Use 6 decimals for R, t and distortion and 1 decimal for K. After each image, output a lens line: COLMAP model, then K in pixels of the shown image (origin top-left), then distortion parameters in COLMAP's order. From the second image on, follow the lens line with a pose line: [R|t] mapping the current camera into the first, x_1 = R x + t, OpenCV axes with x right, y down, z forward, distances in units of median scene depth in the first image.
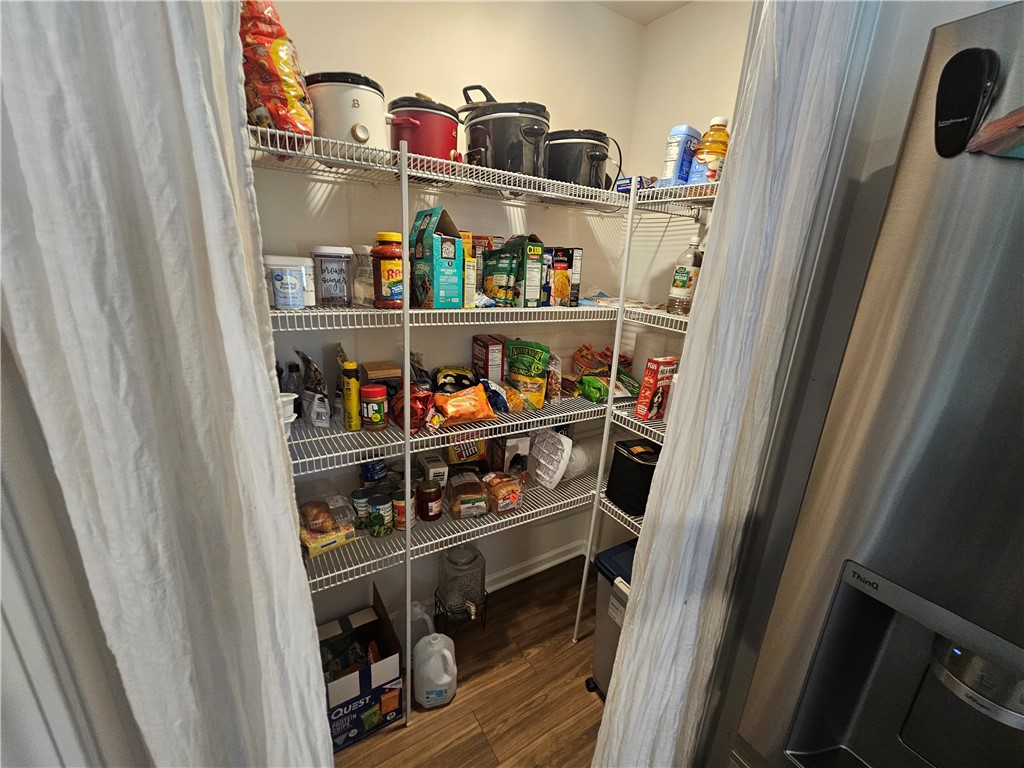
lens RADIAL K [[419.9, 0, 512.5], [0, 419.9, 382.1], [0, 0, 1]] dist [0.002077, -0.000592]
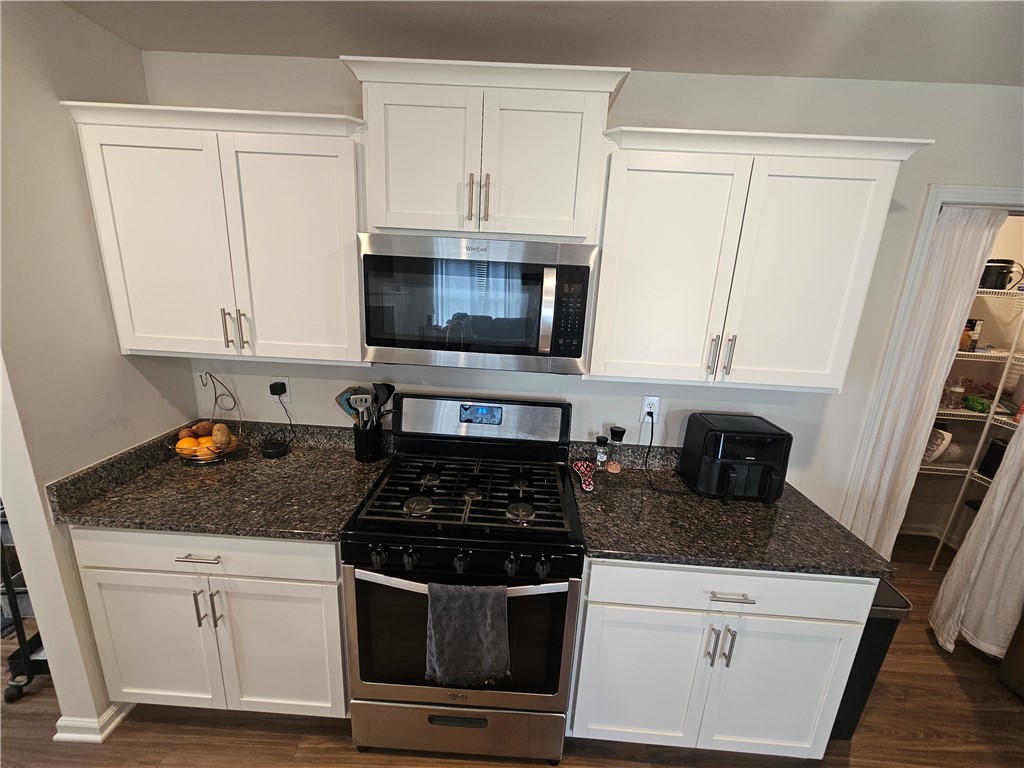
lens RADIAL K [[419.9, 0, 509.4], [0, 419.9, 381.2], [0, 0, 1]] dist [0.002077, -0.000592]
pose [[0.823933, 0.131863, -0.551131, -0.406935], [-0.177811, 0.983592, -0.030491, 0.297903], [0.538068, 0.123120, 0.833861, -1.317296]]
